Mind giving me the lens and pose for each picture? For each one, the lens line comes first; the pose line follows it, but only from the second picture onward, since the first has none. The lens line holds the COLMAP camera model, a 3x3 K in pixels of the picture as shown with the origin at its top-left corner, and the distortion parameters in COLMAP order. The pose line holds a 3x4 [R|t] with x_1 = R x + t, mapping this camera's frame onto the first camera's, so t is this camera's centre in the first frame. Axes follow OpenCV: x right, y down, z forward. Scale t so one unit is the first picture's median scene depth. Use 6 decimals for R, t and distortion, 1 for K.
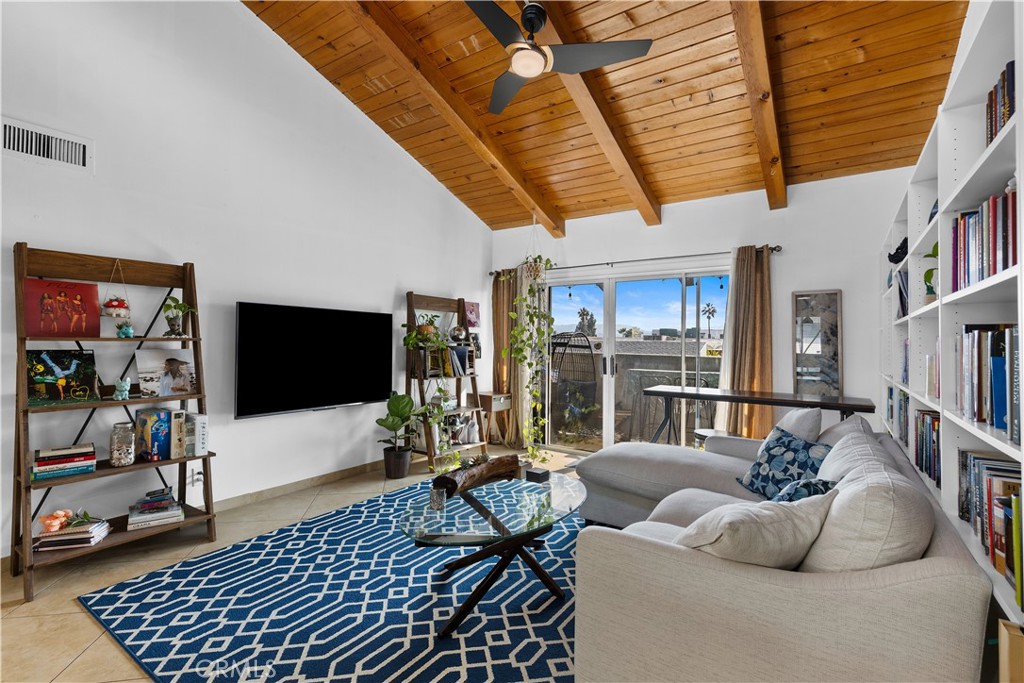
lens RADIAL K [[468.2, 0, 512.0], [0, 468.2, 341.5], [0, 0, 1]] dist [-0.000698, -0.000114]
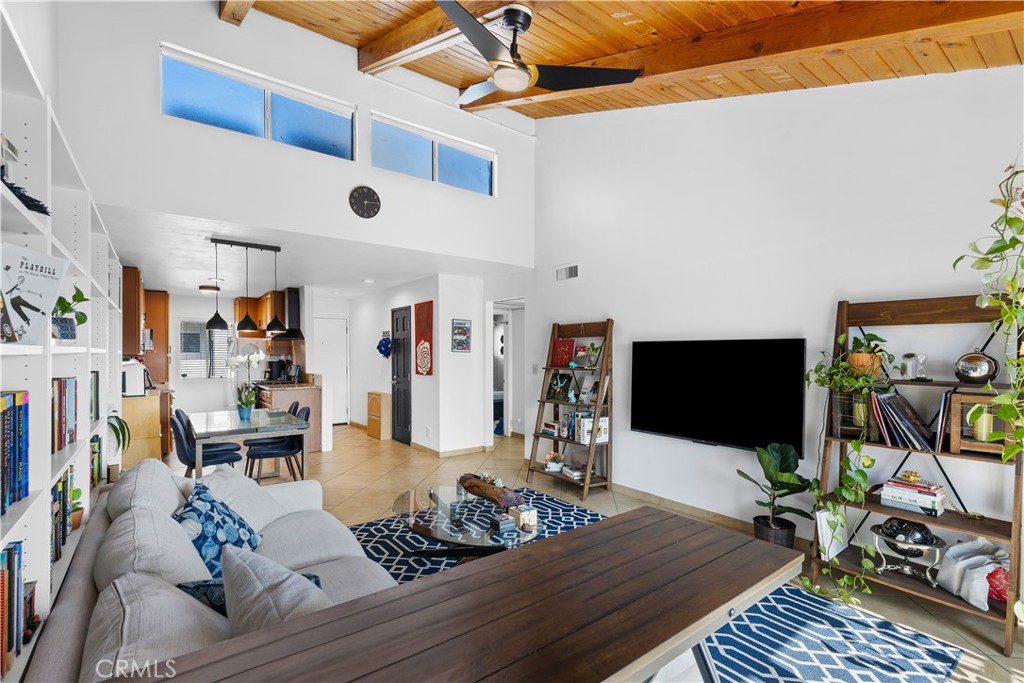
lens RADIAL K [[468.2, 0, 506.9], [0, 468.2, 349.9], [0, 0, 1]] dist [0.000520, 0.000005]
pose [[-0.321021, -0.013701, -0.946973, 0.880822], [-0.000682, 0.999898, -0.014236, -0.047562], [0.947072, -0.003925, -0.320998, 1.215413]]
